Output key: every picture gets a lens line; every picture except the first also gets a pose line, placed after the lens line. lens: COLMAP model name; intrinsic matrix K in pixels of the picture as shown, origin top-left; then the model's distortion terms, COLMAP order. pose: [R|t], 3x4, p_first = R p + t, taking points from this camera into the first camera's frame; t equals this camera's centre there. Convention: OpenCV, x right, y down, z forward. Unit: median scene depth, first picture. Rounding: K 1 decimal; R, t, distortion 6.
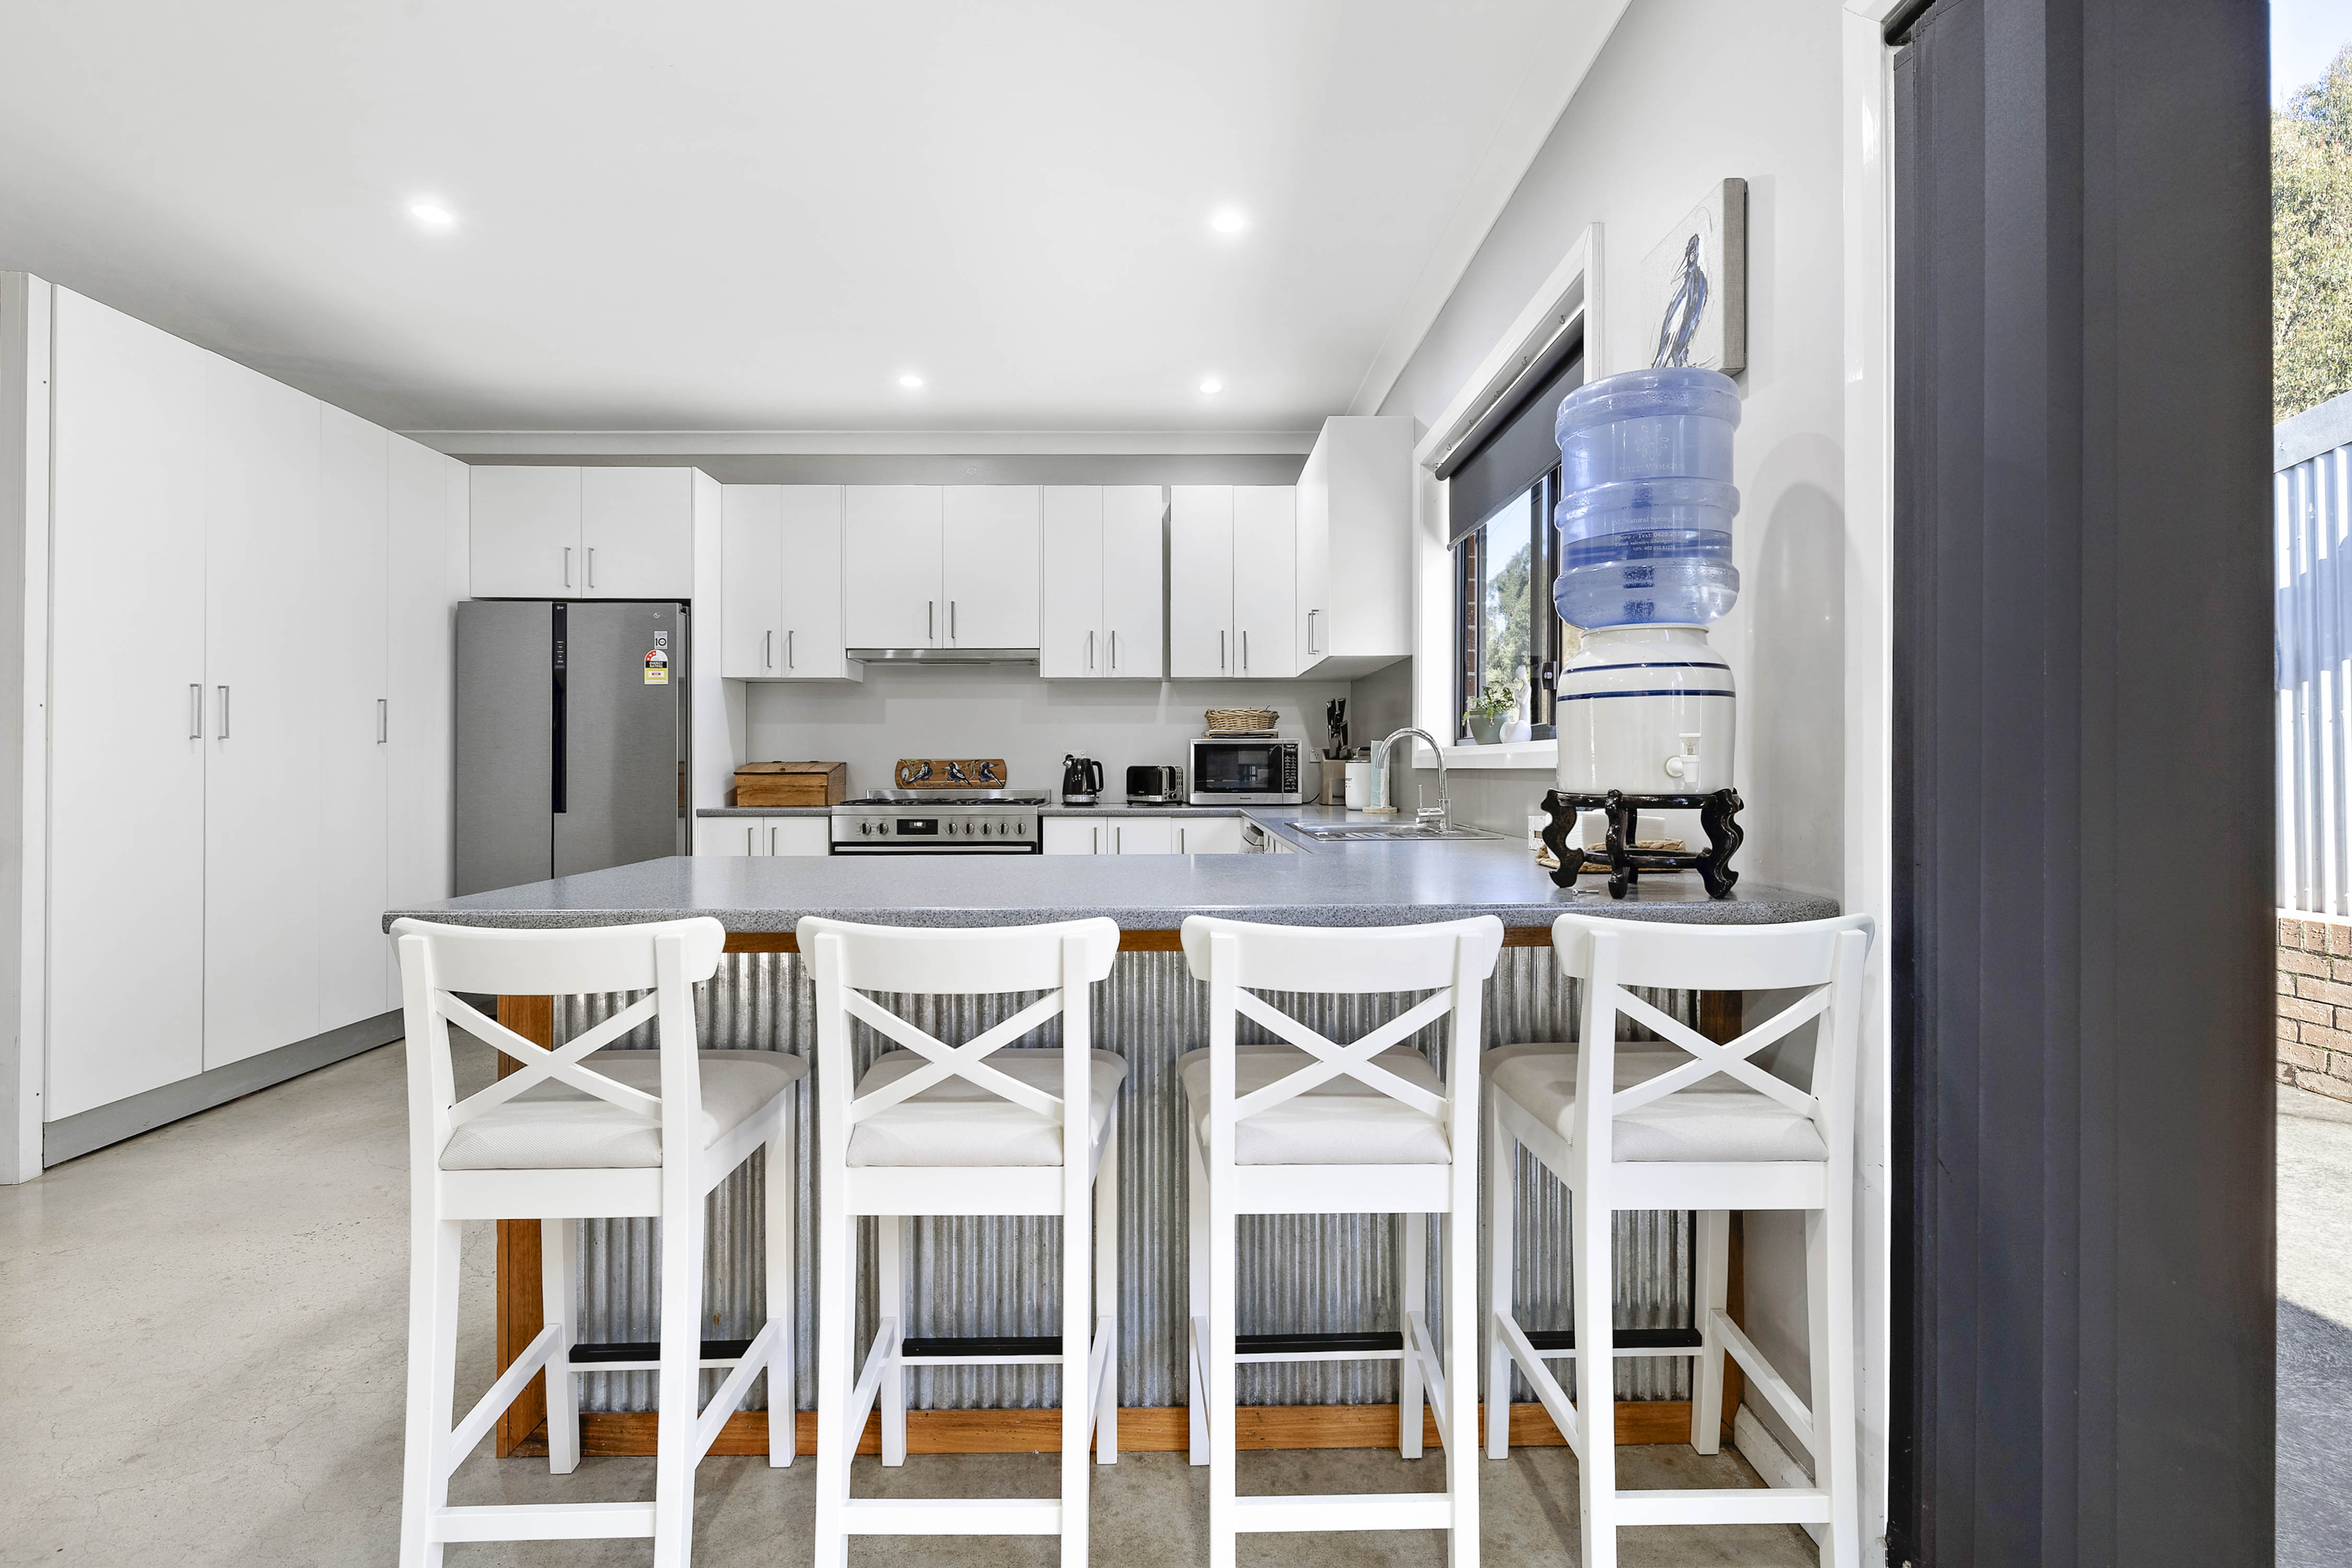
lens RADIAL K [[1119.6, 0, 1180.0], [0, 1119.6, 778.8], [0, 0, 1]] dist [0.000157, -0.000589]
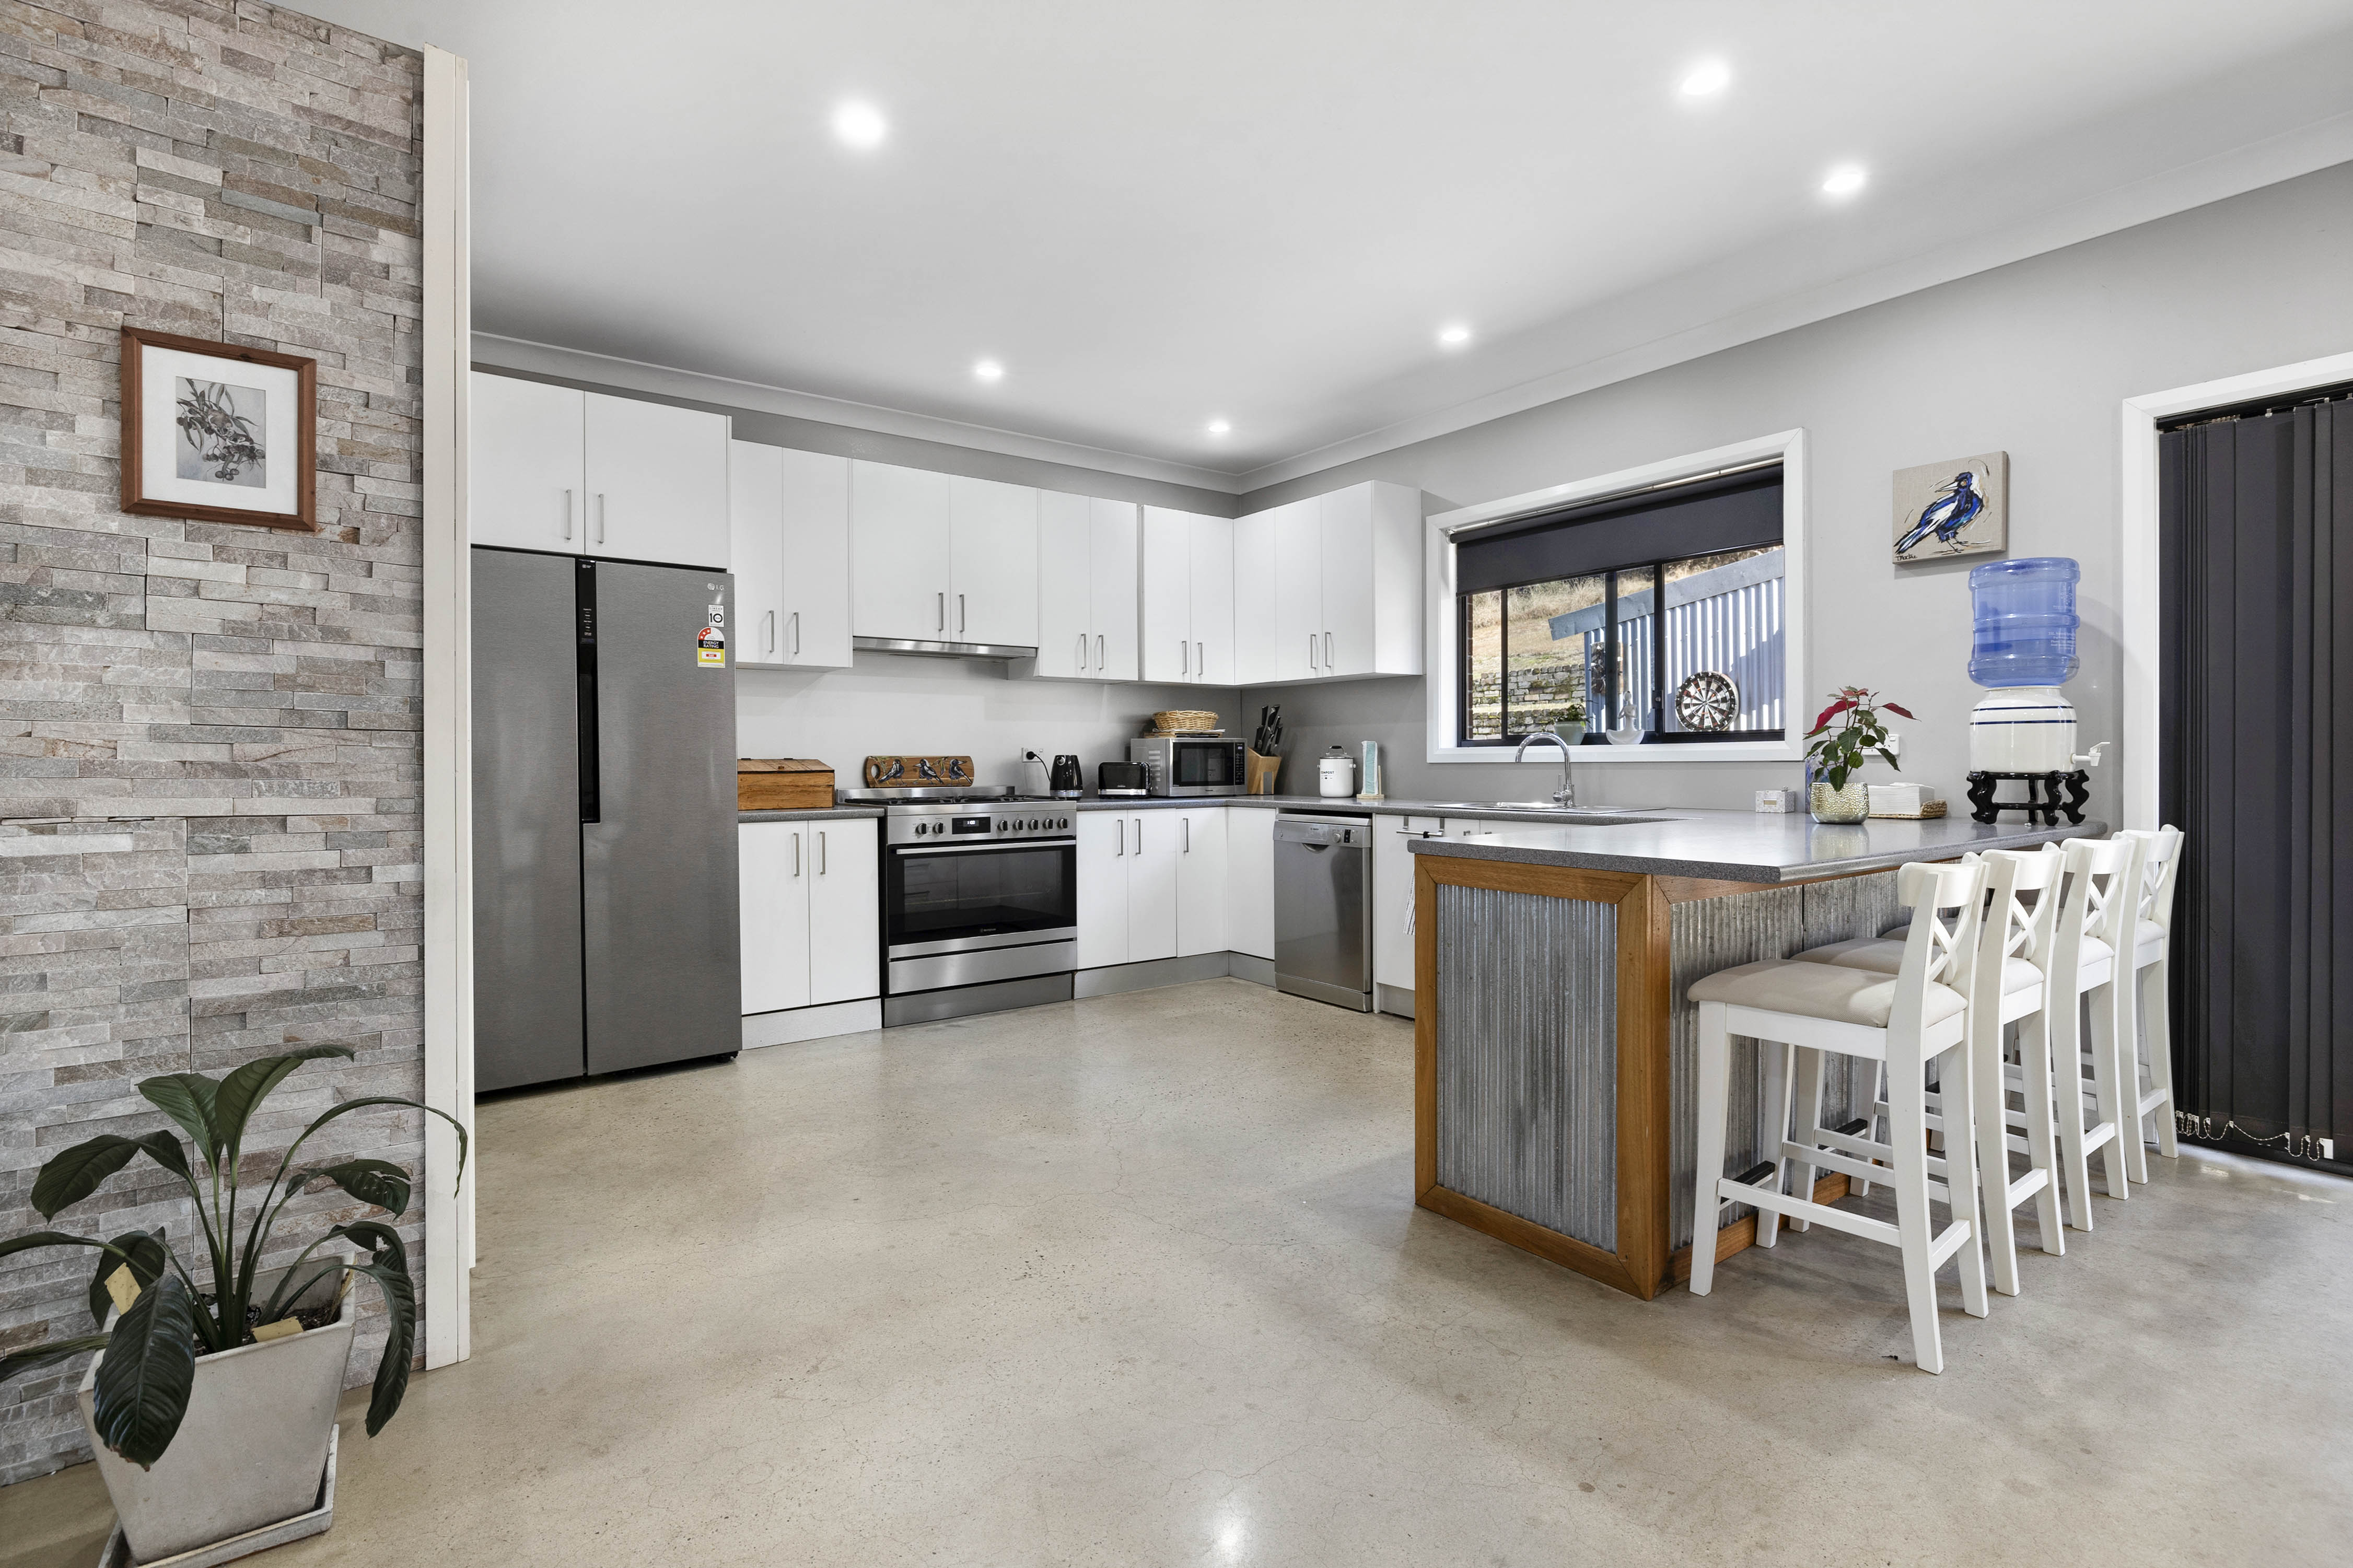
lens RADIAL K [[1119.9, 0, 1178.7], [0, 1119.9, 771.2], [0, 0, 1]] dist [0.000157, -0.000589]
pose [[0.816028, -0.006708, 0.577973, -0.651750], [0.009498, 0.999953, -0.001804, -0.000761], [-0.577934, 0.006962, 0.816054, 0.097518]]
